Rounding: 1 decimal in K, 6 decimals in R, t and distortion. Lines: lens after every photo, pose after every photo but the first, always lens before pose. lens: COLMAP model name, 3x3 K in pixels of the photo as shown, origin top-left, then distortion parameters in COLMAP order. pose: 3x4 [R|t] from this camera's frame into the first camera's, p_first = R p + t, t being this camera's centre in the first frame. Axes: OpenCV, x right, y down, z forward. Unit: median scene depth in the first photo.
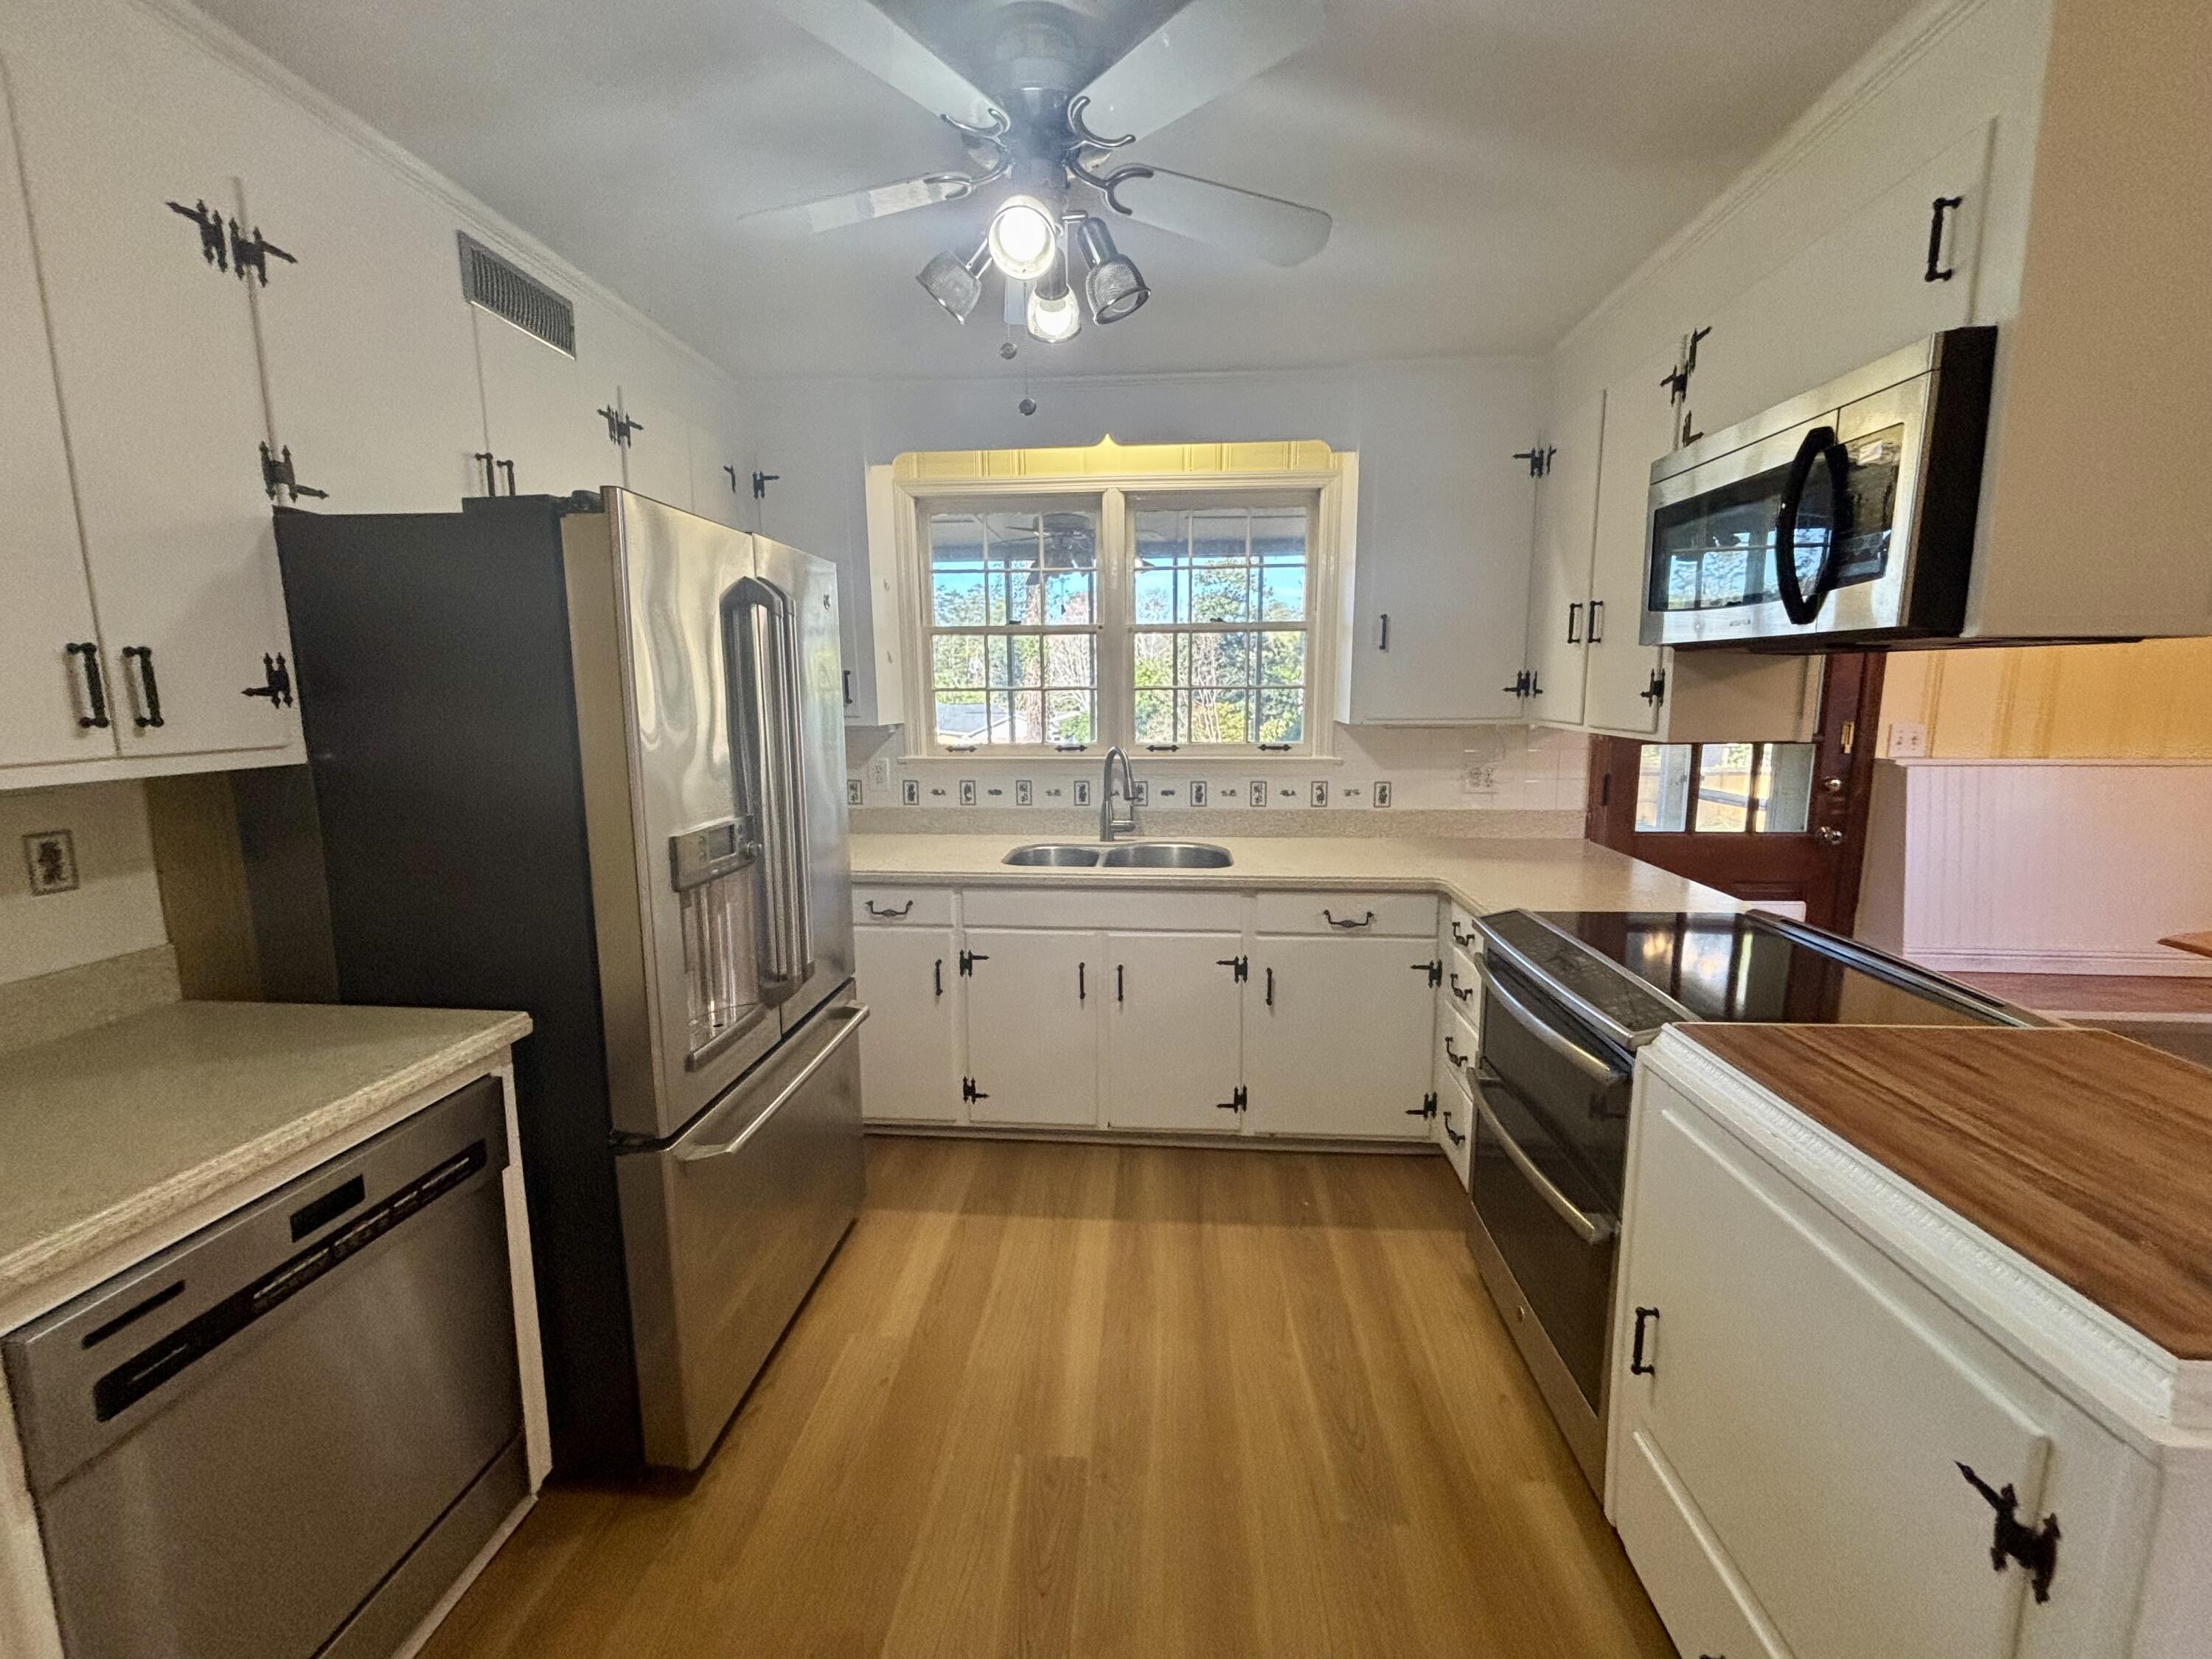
lens RADIAL K [[893.4, 0, 1107.5], [0, 893.4, 823.4], [0, 0, 1]] dist [0.004265, -0.001502]
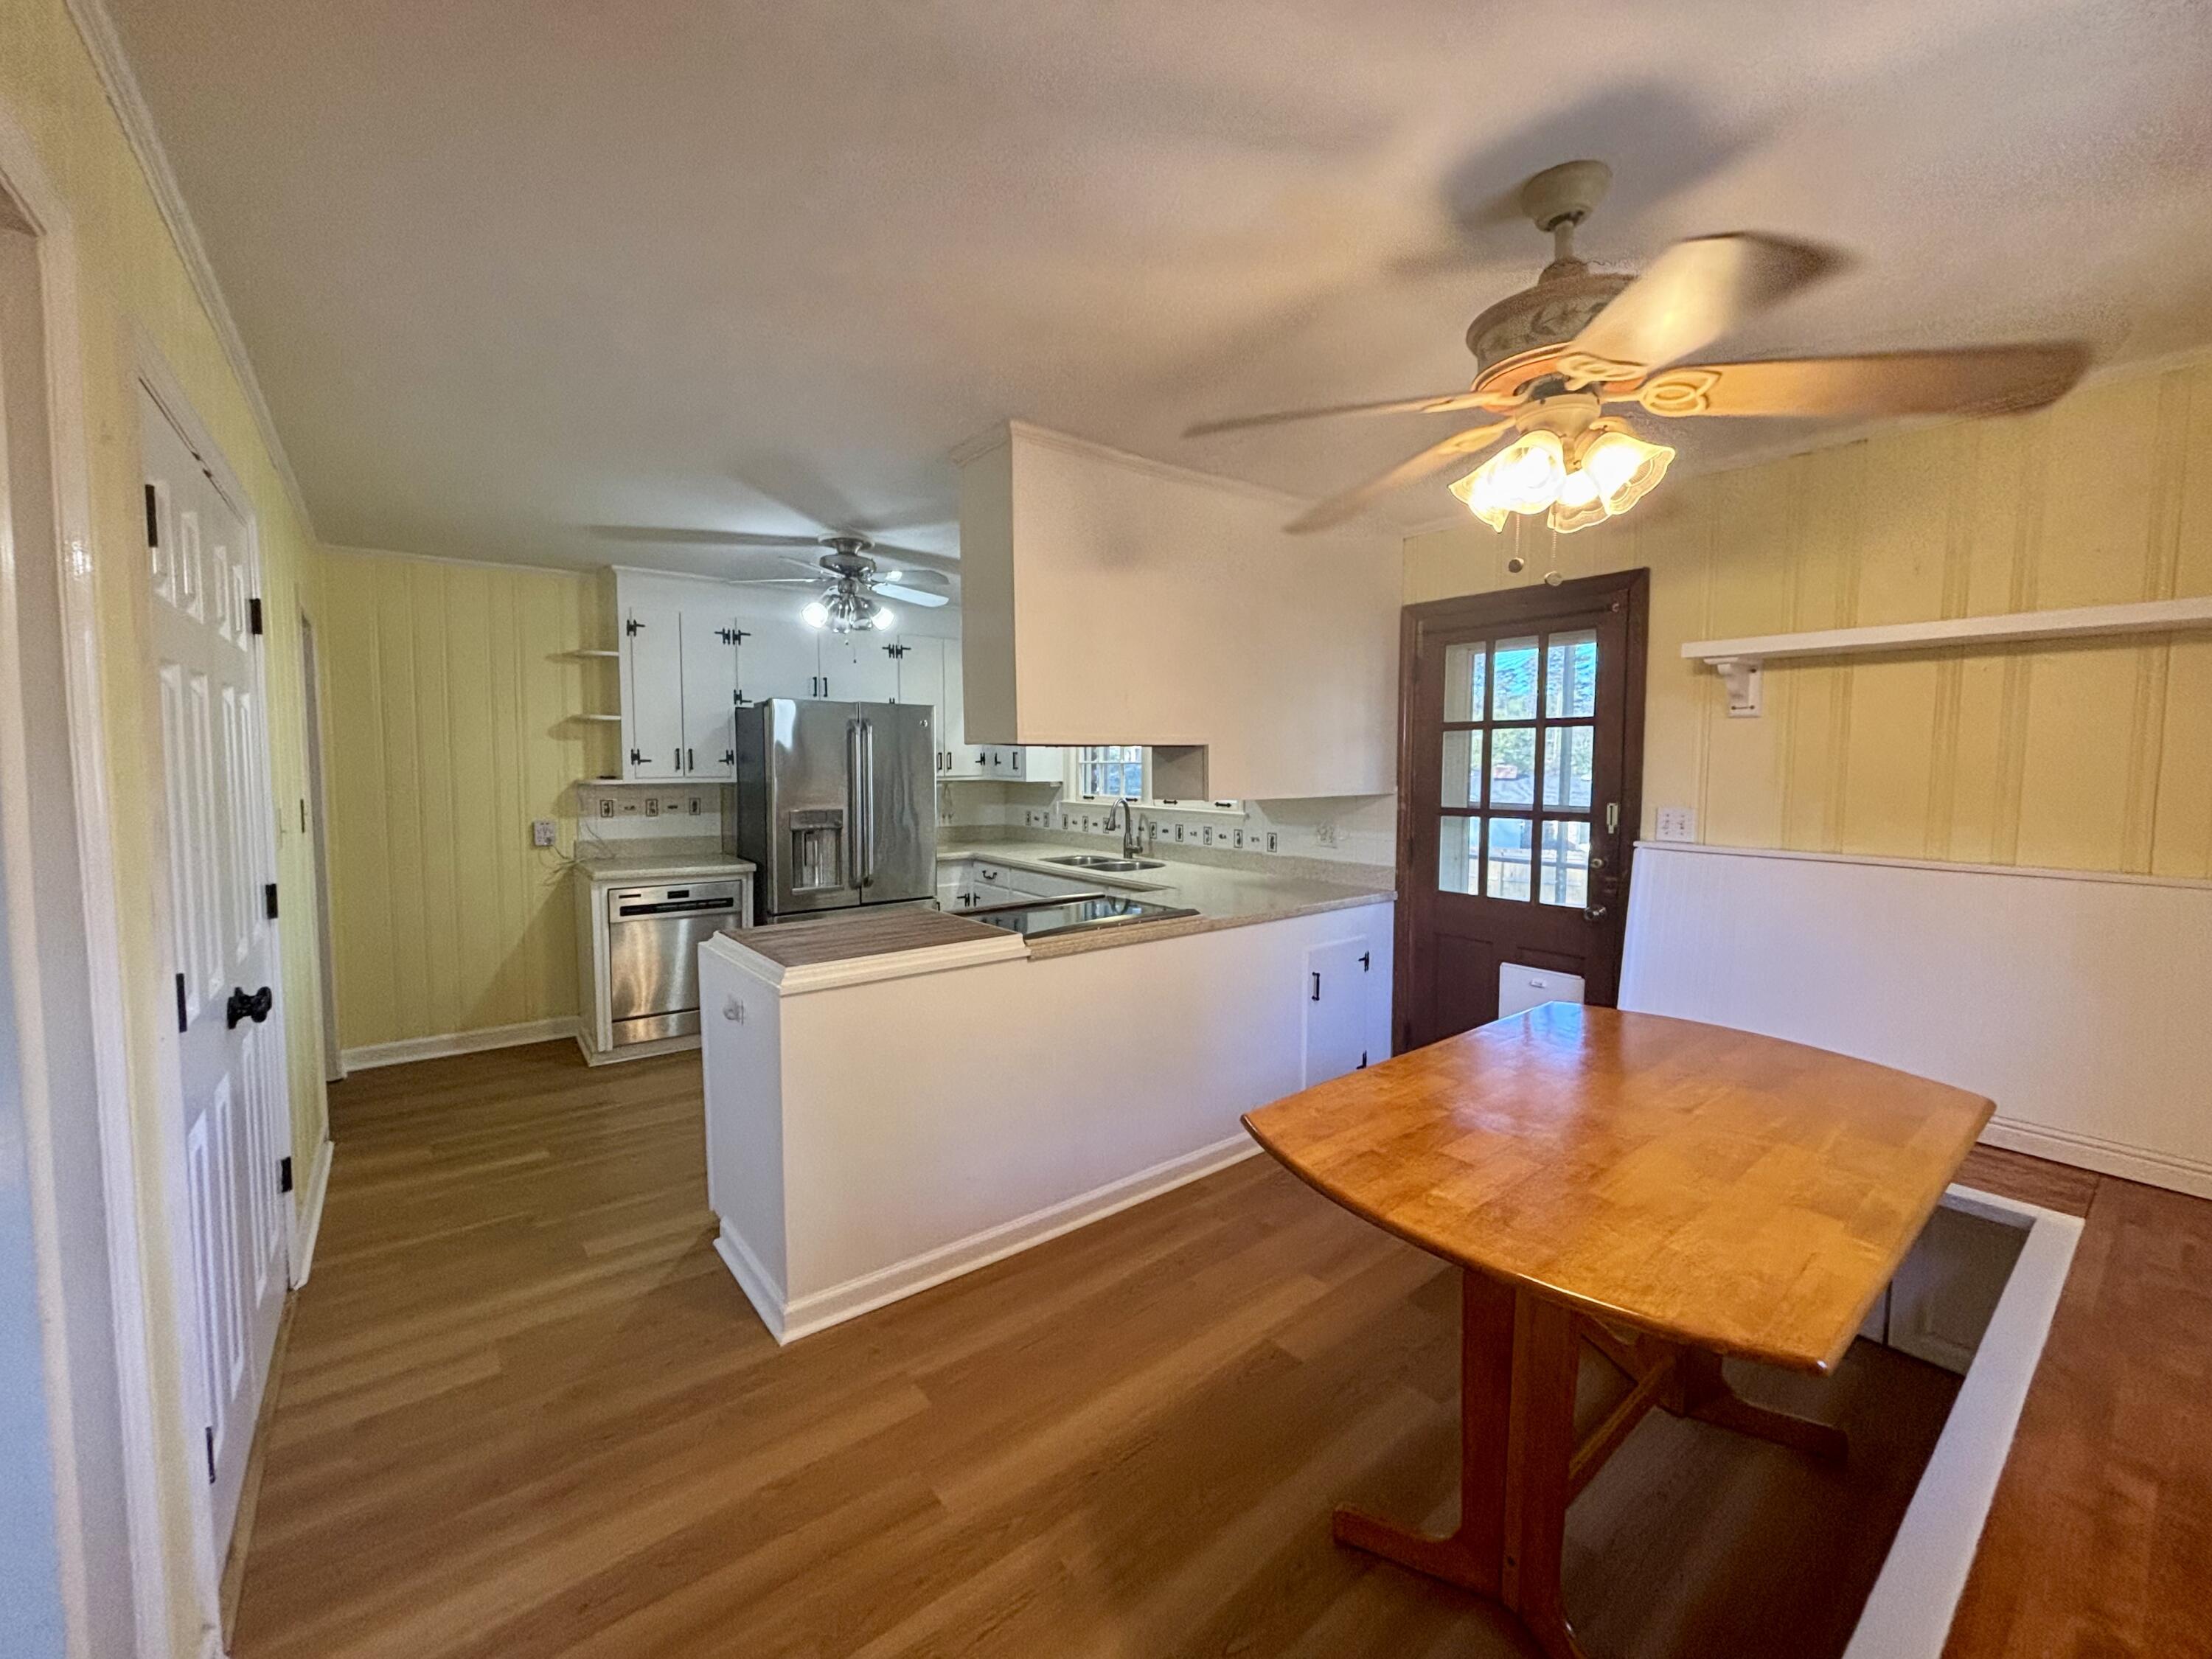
lens RADIAL K [[893.4, 0, 1120.4], [0, 893.4, 818.9], [0, 0, 1]] dist [0.004265, -0.001502]
pose [[0.683237, 0.056180, -0.728033, 1.312681], [-0.118186, 0.992398, -0.034333, 0.007259], [0.720569, 0.109501, 0.684682, -0.118776]]
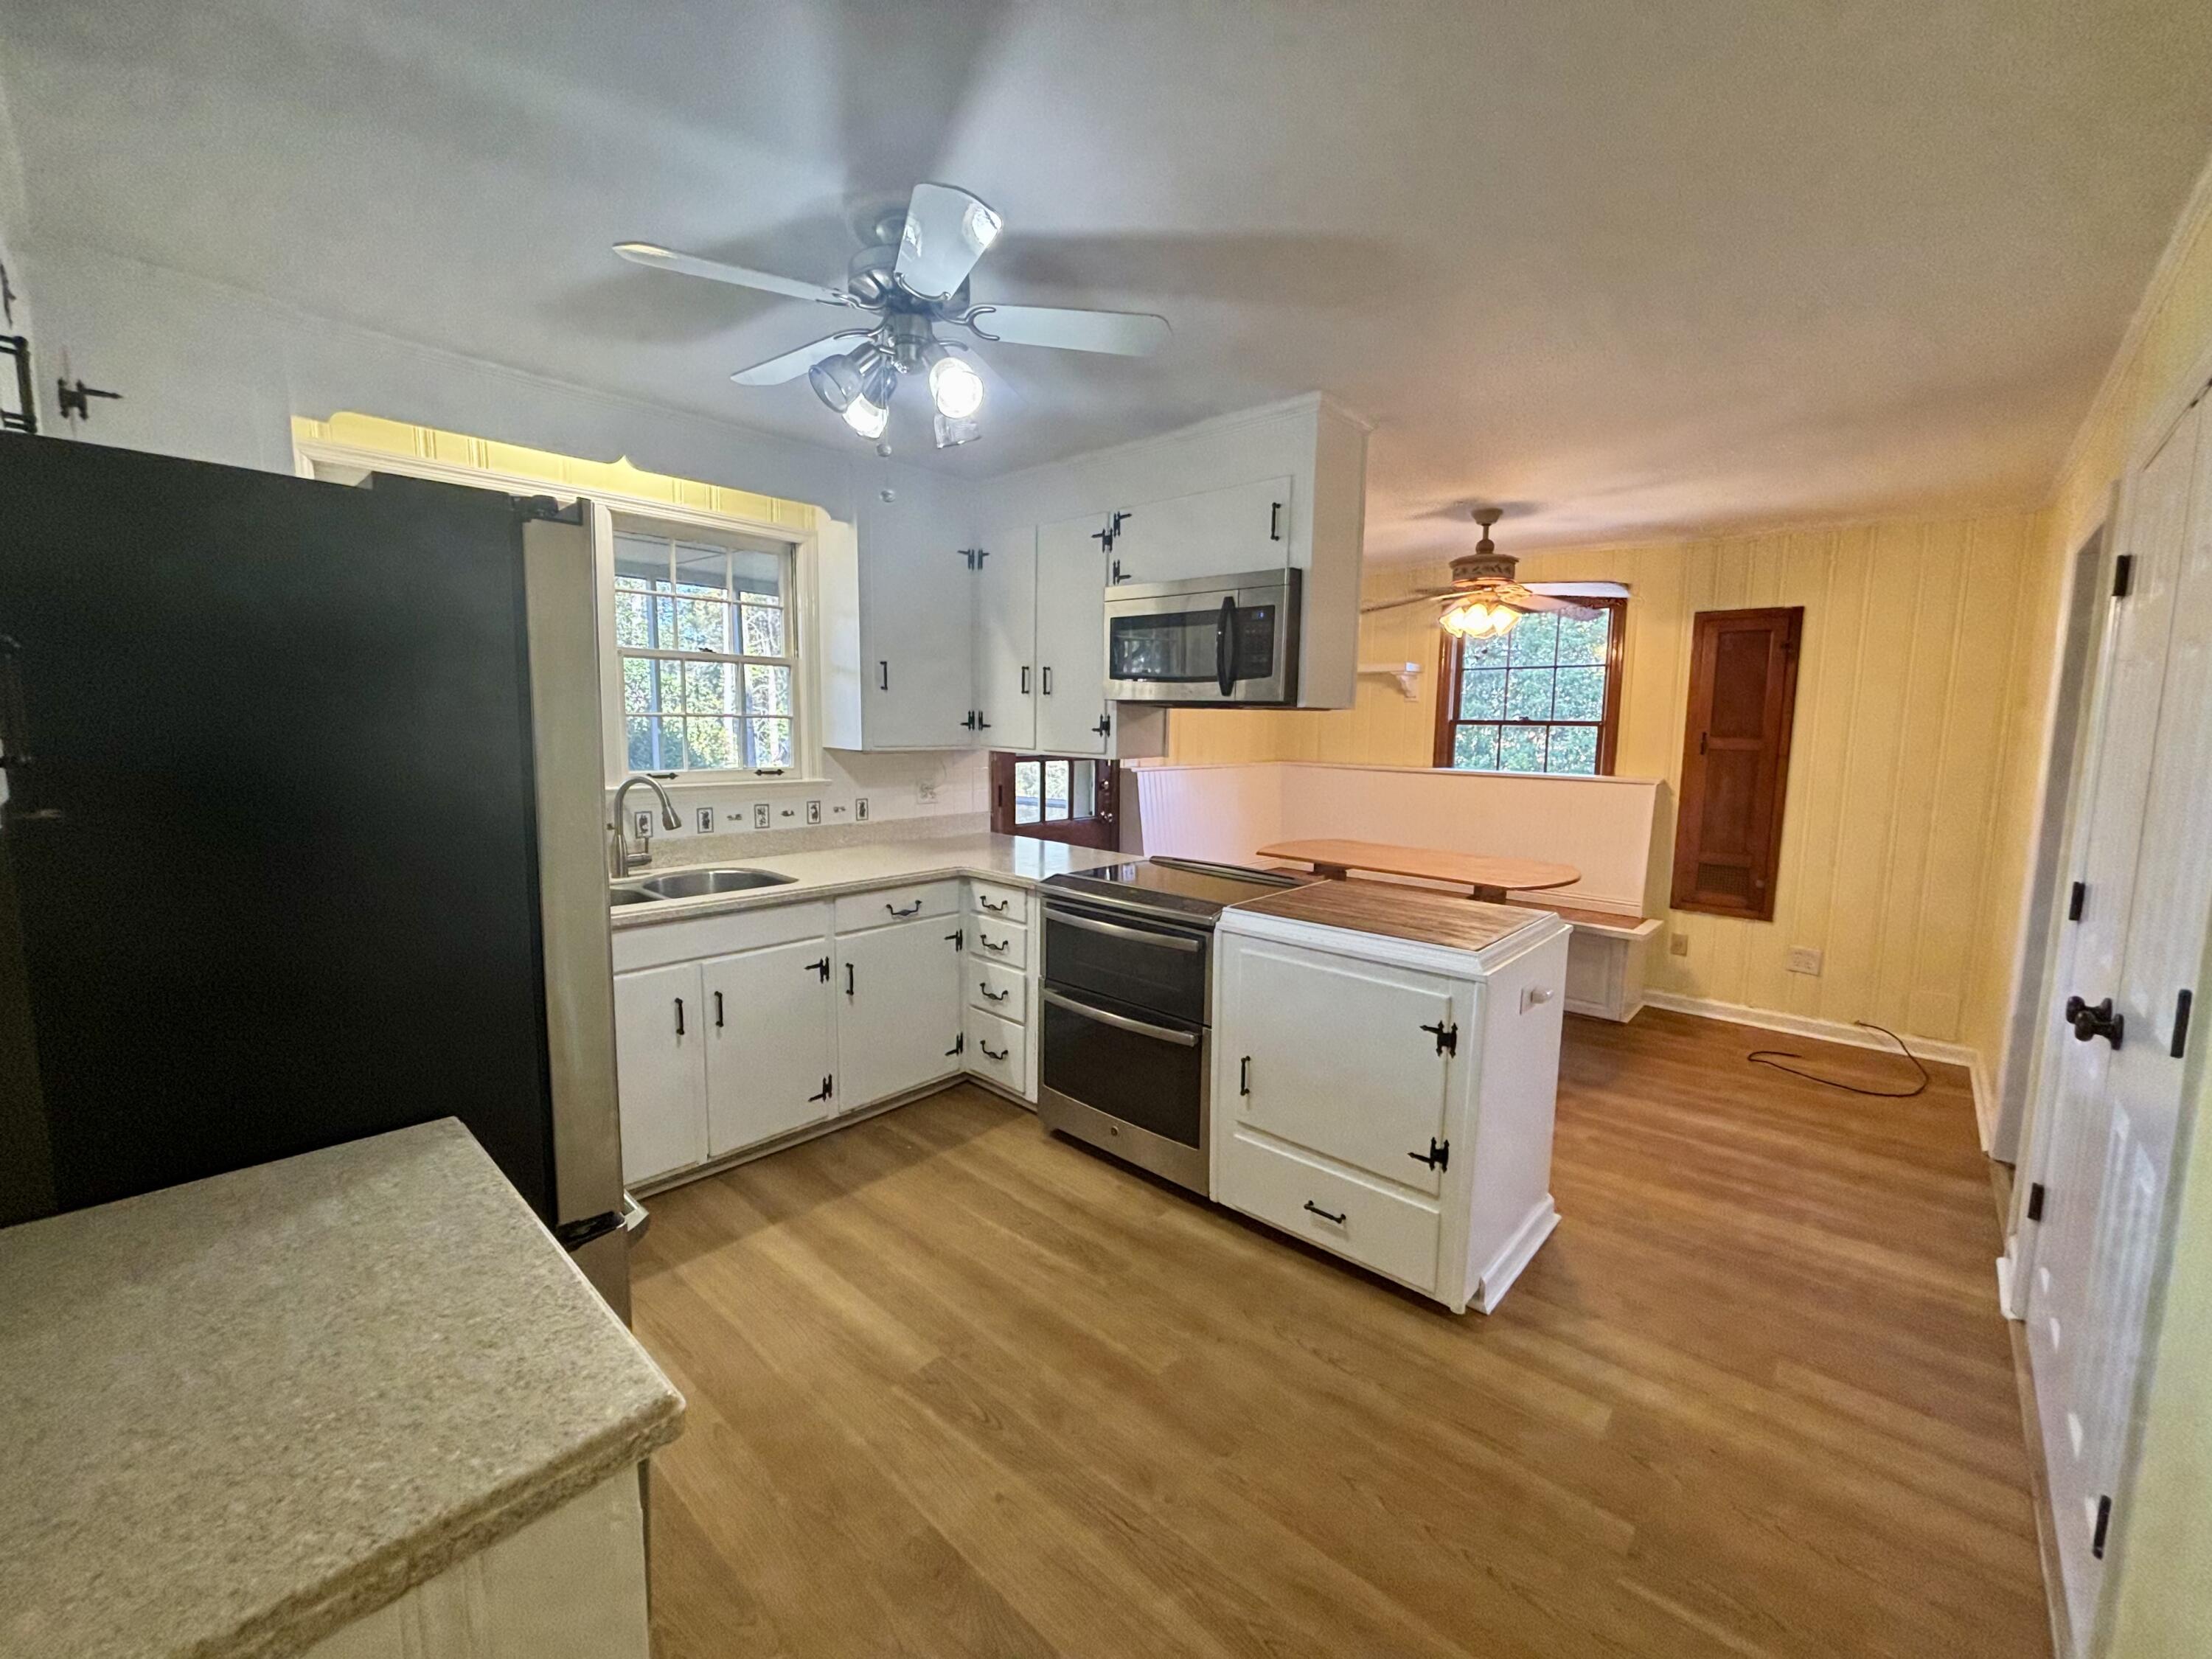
lens RADIAL K [[893.4, 0, 1105.9], [0, 893.4, 831.2], [0, 0, 1]] dist [0.004265, -0.001502]
pose [[0.613845, -0.081230, 0.785236, -0.490258], [0.096212, 0.994975, 0.027715, -0.006237], [-0.783542, 0.058536, 0.618576, 0.018534]]
